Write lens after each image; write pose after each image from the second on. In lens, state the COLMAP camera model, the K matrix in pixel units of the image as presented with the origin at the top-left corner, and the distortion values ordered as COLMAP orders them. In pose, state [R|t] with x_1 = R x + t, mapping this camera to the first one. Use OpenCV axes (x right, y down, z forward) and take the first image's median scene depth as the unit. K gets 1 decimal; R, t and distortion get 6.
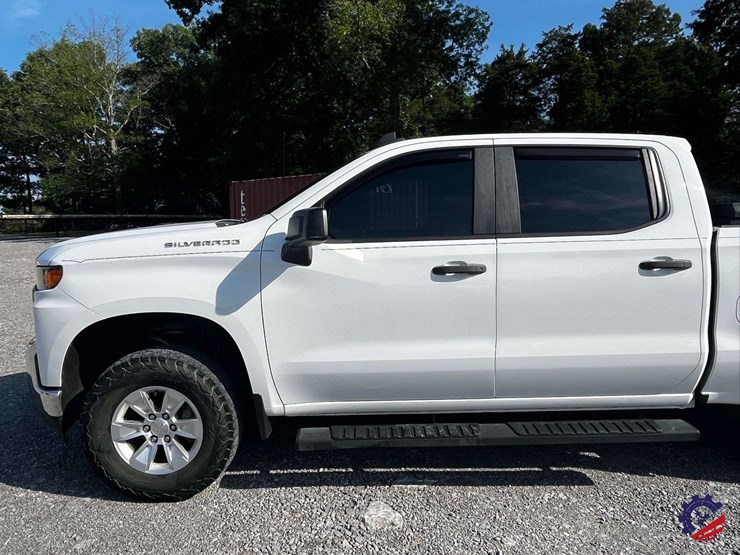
lens RADIAL K [[534.5, 0, 367.3], [0, 534.5, 272.8], [0, 0, 1]] dist [-0.000530, -0.002666]
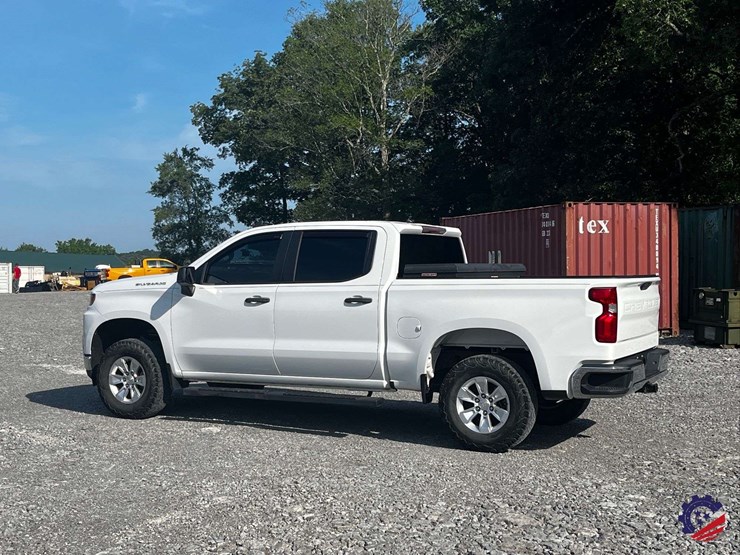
lens RADIAL K [[1010.1, 0, 370.0], [0, 1010.1, 285.3], [0, 0, 1]] dist [0.086957, 0.000000]
pose [[0.875487, 0.015534, -0.482992, 2.113637], [-0.053440, 0.996465, -0.064818, 0.142680], [0.480277, 0.082559, 0.873223, -1.789074]]
